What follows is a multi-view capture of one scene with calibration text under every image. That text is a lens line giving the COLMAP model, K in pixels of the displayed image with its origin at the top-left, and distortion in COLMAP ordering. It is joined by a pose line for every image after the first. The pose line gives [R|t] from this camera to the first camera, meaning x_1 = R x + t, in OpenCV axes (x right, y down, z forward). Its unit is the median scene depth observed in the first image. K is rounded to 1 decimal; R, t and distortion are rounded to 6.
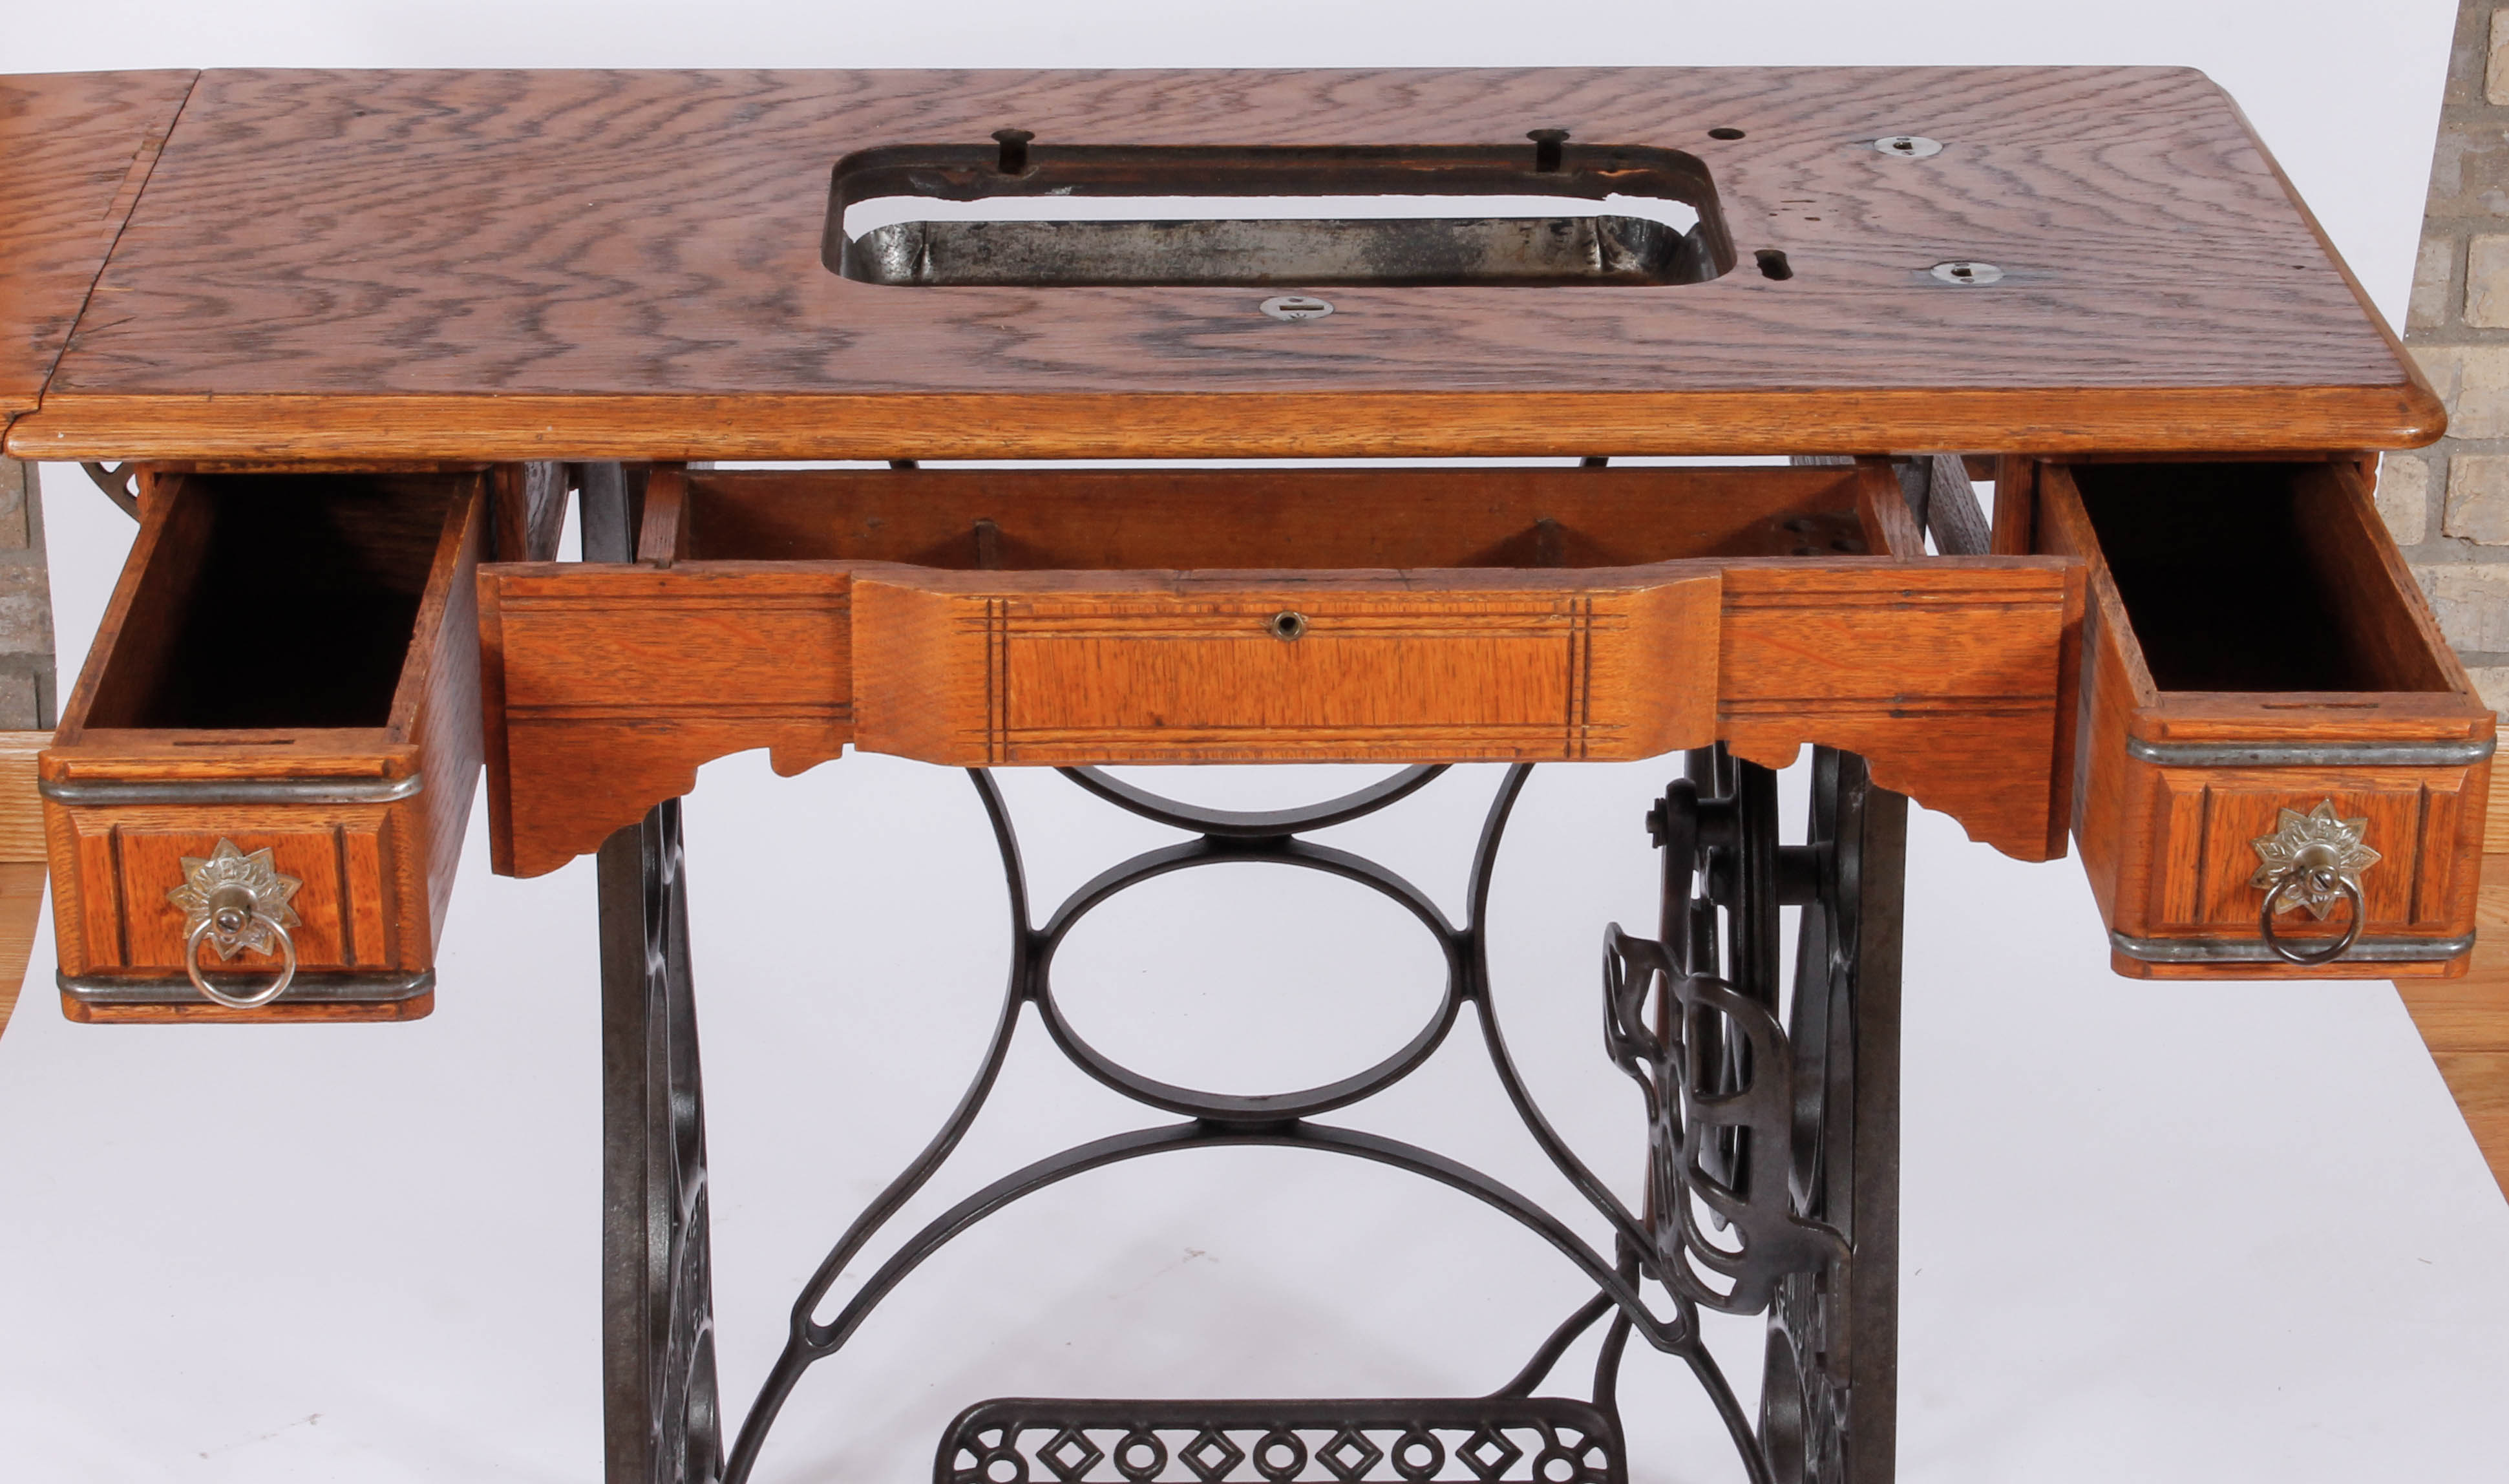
lens RADIAL K [[5437.7, 0, 1303.3], [0, 5437.7, 627.3], [0, 0, 1]] dist [0.006336, 0.000000]
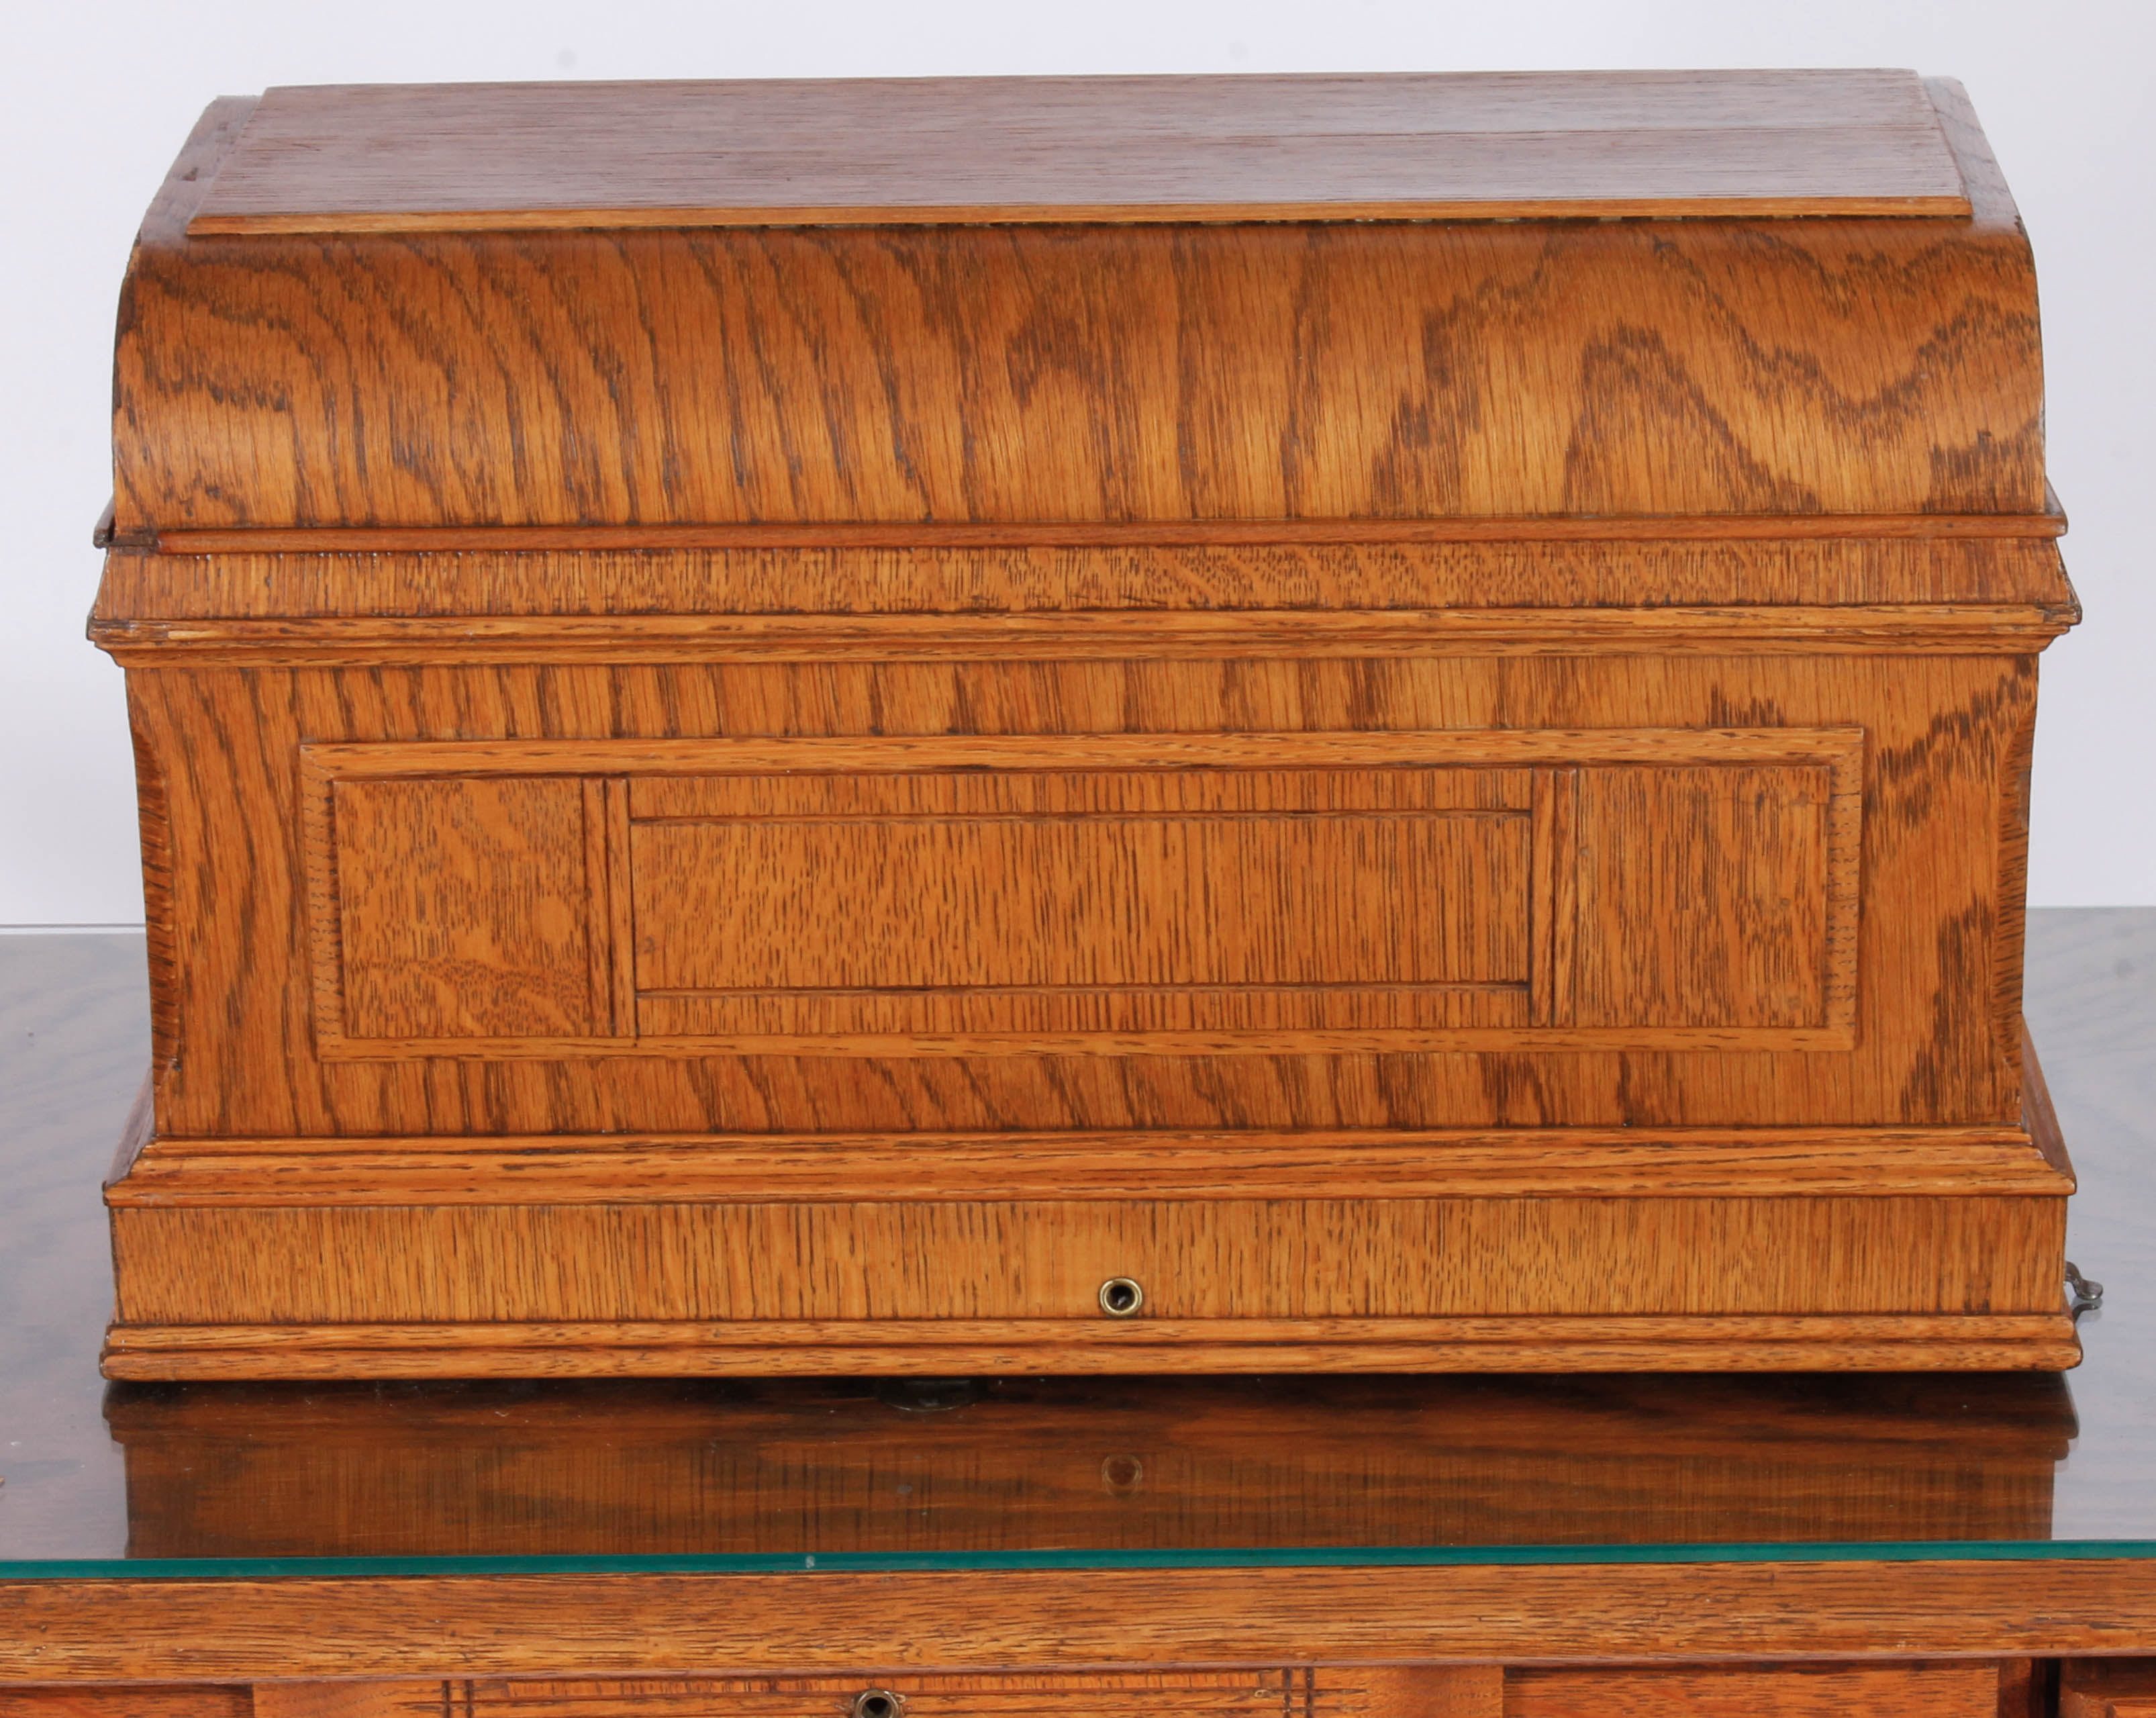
lens RADIAL K [[6517.5, 0, 1033.1], [0, 6517.5, 861.1], [0, 0, 1]] dist [0.065626, 0.000000]
pose [[0.999397, -0.008060, -0.033764, 0.035592], [0.007133, 0.999597, -0.027482, -0.093573], [0.033972, 0.027225, 0.999052, 0.187464]]
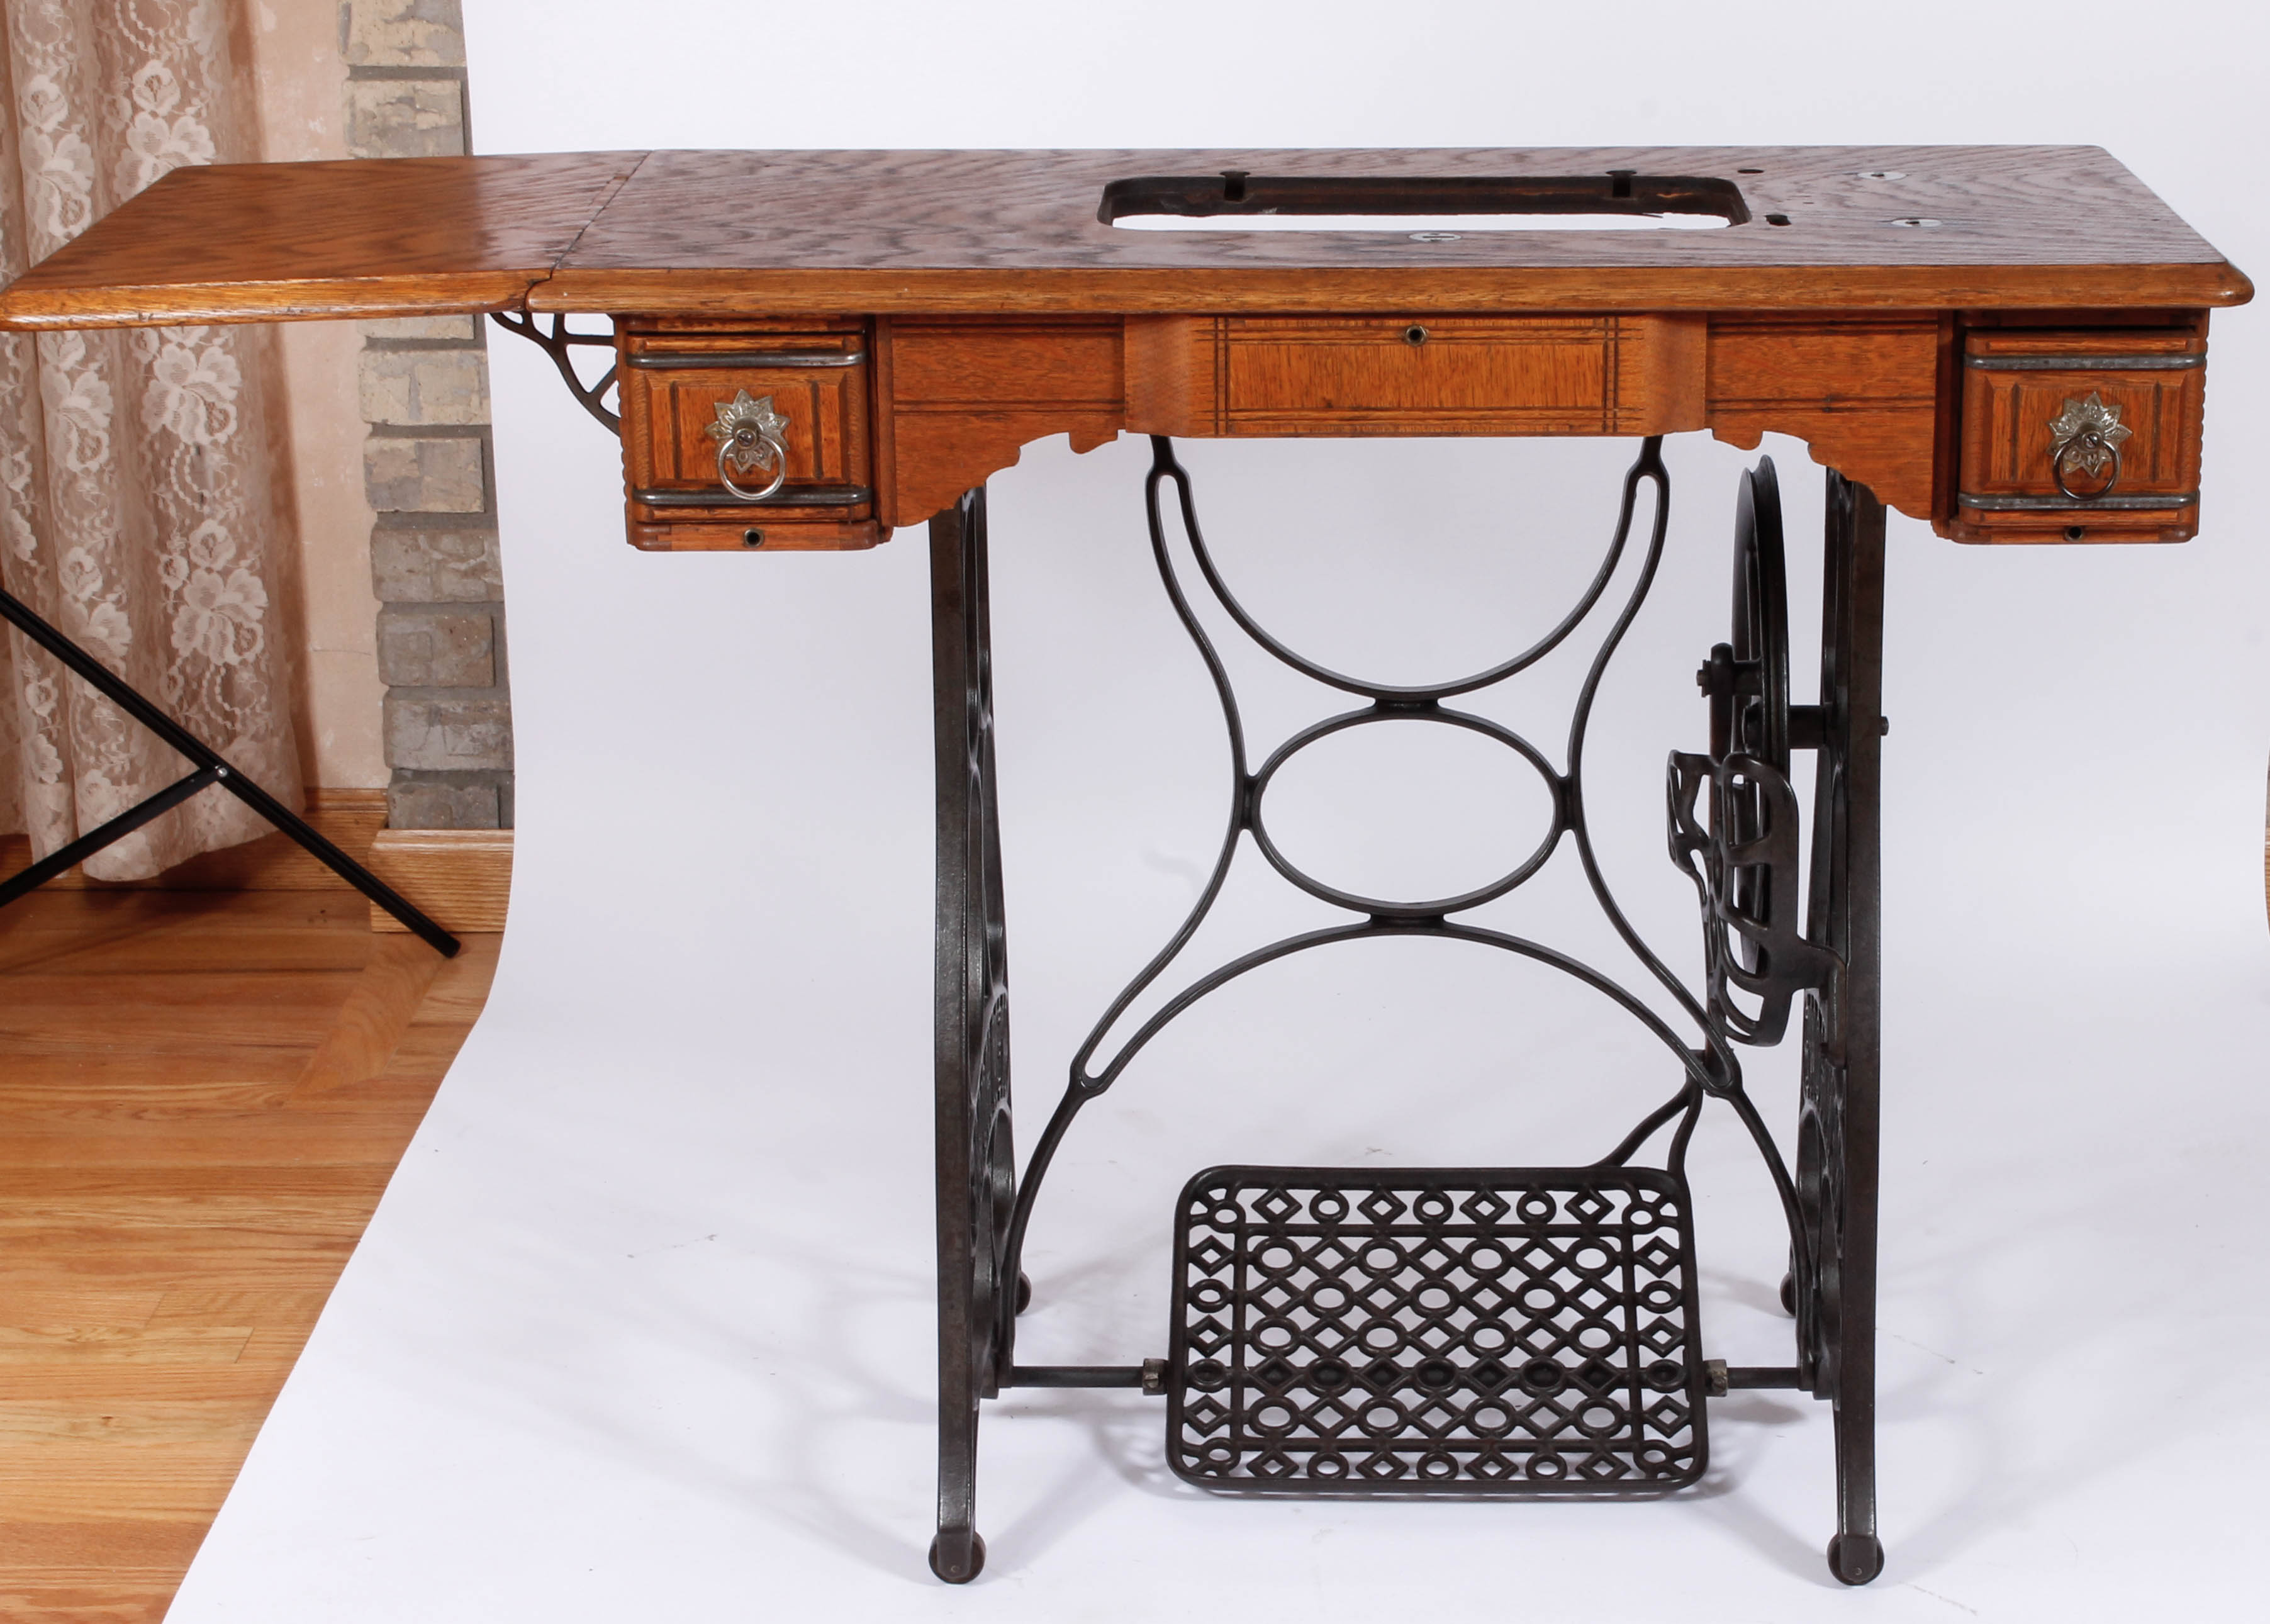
lens RADIAL K [[4658.2, 0, 1338.1], [0, 4658.2, 923.8], [0, 0, 1]] dist [-0.025652, 0.000000]
pose [[0.999389, -0.002155, -0.034891, 0.014066], [-0.000537, 0.997034, -0.076957, 0.192823], [0.034953, 0.076928, 0.996424, -0.168978]]
